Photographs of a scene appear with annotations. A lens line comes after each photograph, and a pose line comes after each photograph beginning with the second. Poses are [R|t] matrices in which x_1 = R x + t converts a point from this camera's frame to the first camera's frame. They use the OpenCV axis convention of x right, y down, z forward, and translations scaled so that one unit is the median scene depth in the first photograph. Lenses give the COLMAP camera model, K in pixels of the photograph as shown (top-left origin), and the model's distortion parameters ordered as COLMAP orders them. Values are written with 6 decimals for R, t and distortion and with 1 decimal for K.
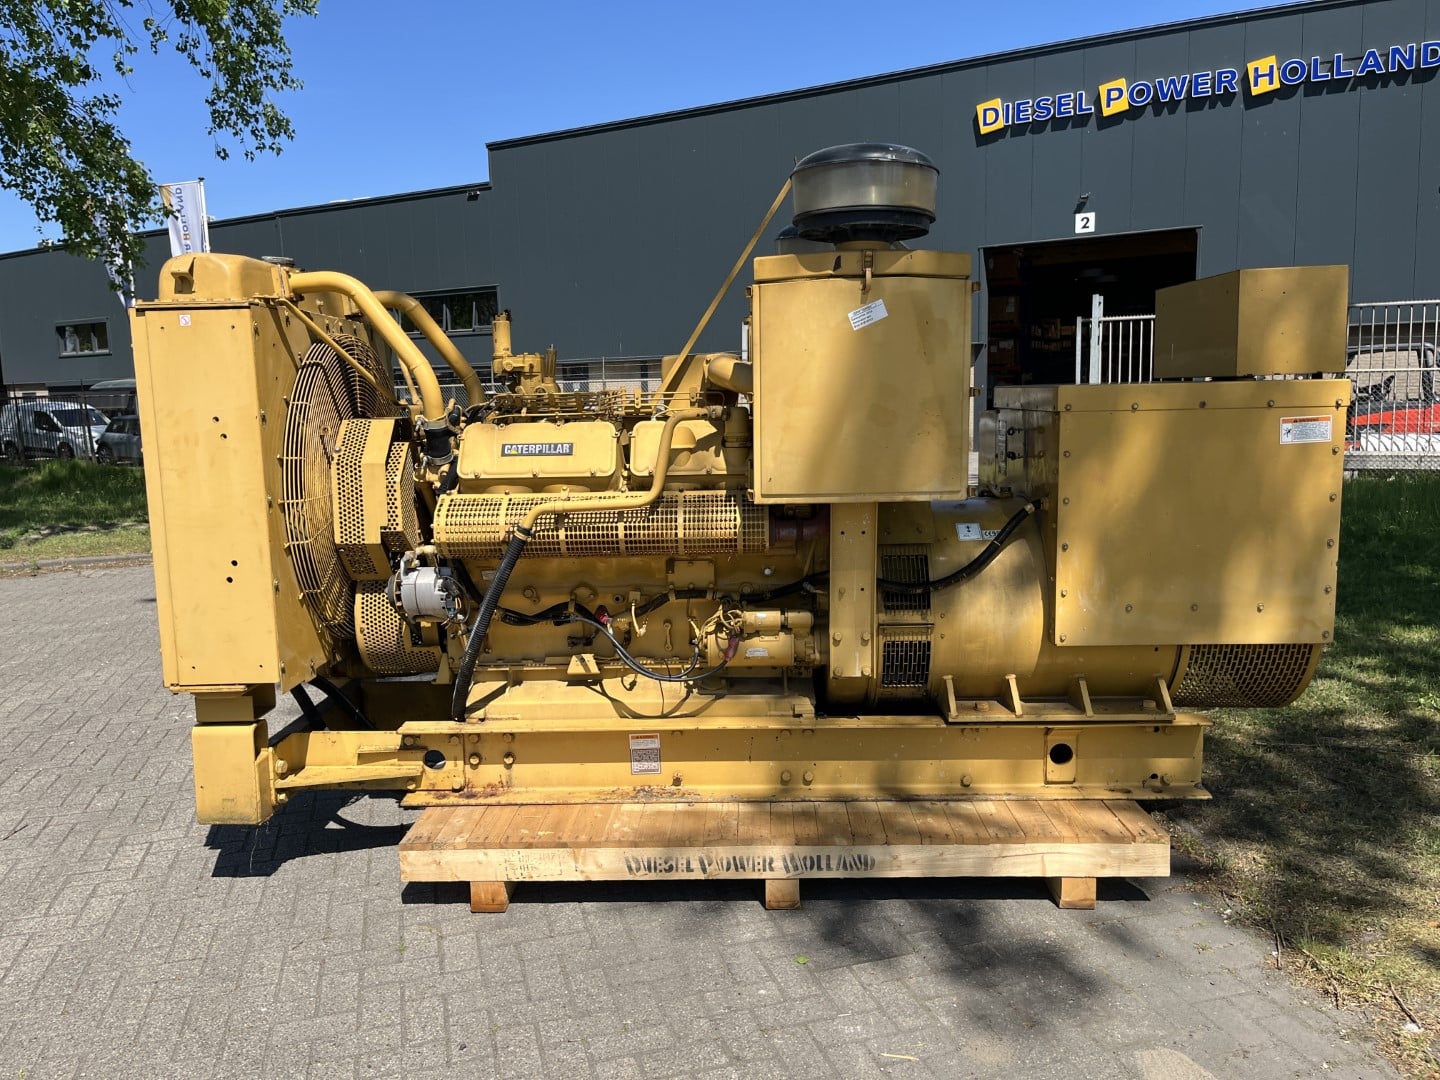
lens RADIAL K [[1087.4, 0, 688.7], [0, 1087.4, 538.8], [0, 0, 1]] dist [0.086380, -0.108640]
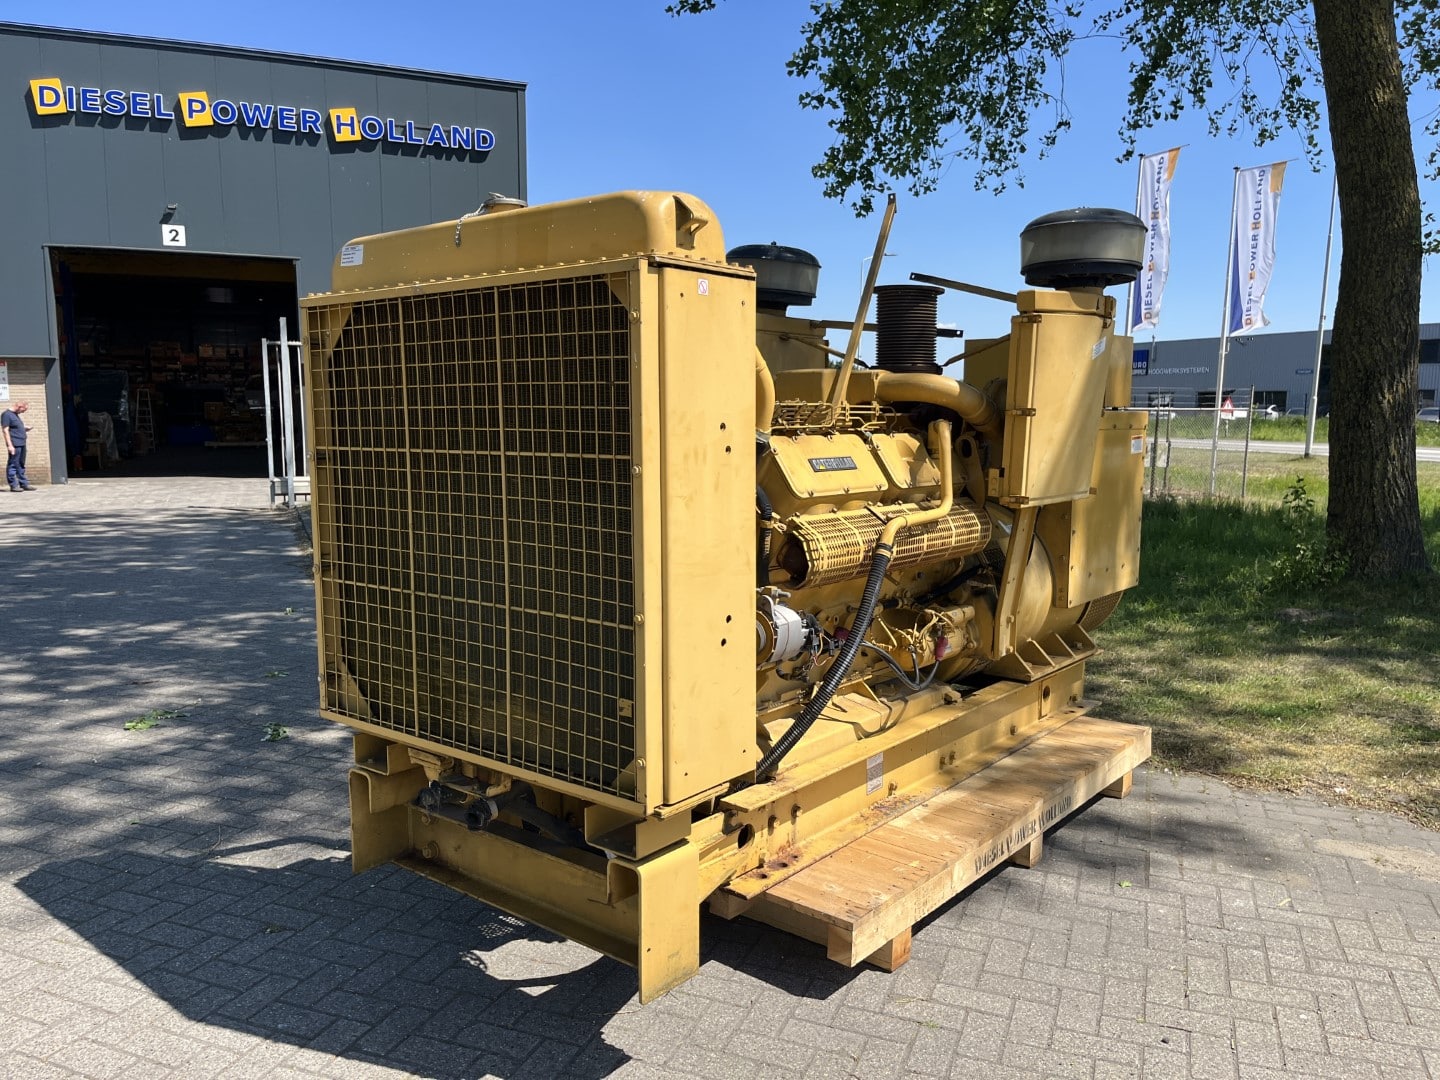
lens RADIAL K [[1100.3, 0, 714.0], [0, 1100.3, 554.9], [0, 0, 1]] dist [0.098743, -0.139768]
pose [[0.599024, -0.077039, 0.797016, -0.793664], [0.087540, 0.995696, 0.030450, -0.035288], [-0.795932, 0.051531, 0.603190, 0.435020]]
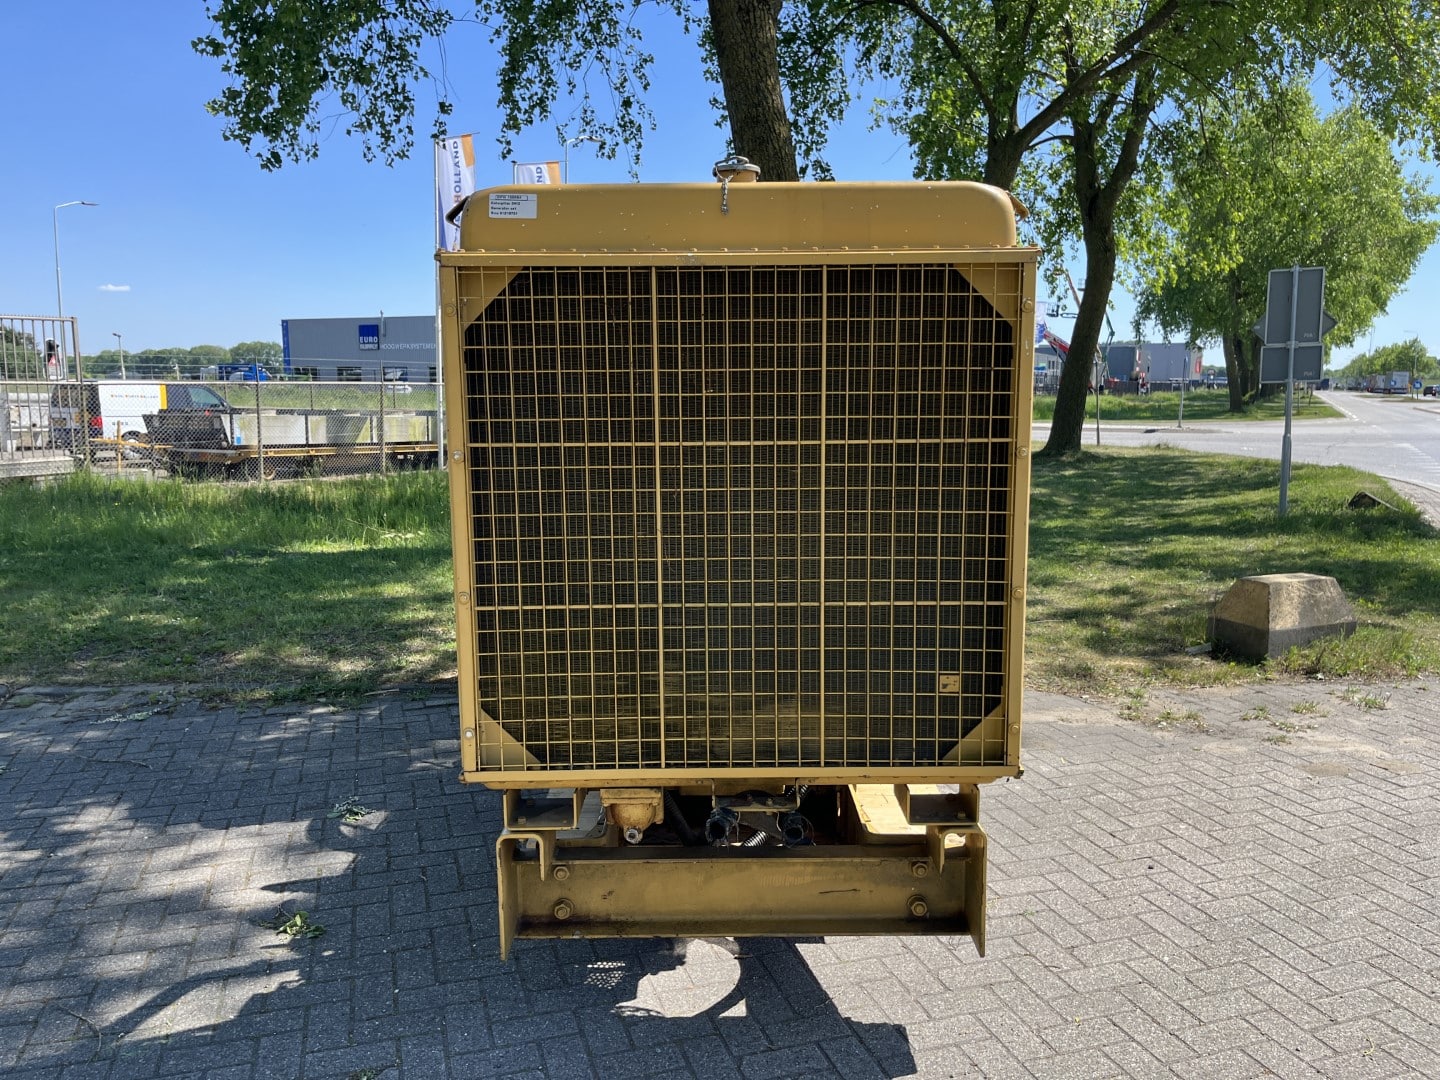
lens RADIAL K [[1086.0, 0, 742.6], [0, 1086.0, 540.0], [0, 0, 1]] dist [0.029622, -0.003448]
pose [[-0.070467, -0.115097, 0.990852, -0.935398], [0.128118, 0.984050, 0.123419, -0.106768], [-0.989252, 0.135643, -0.054597, 0.966917]]
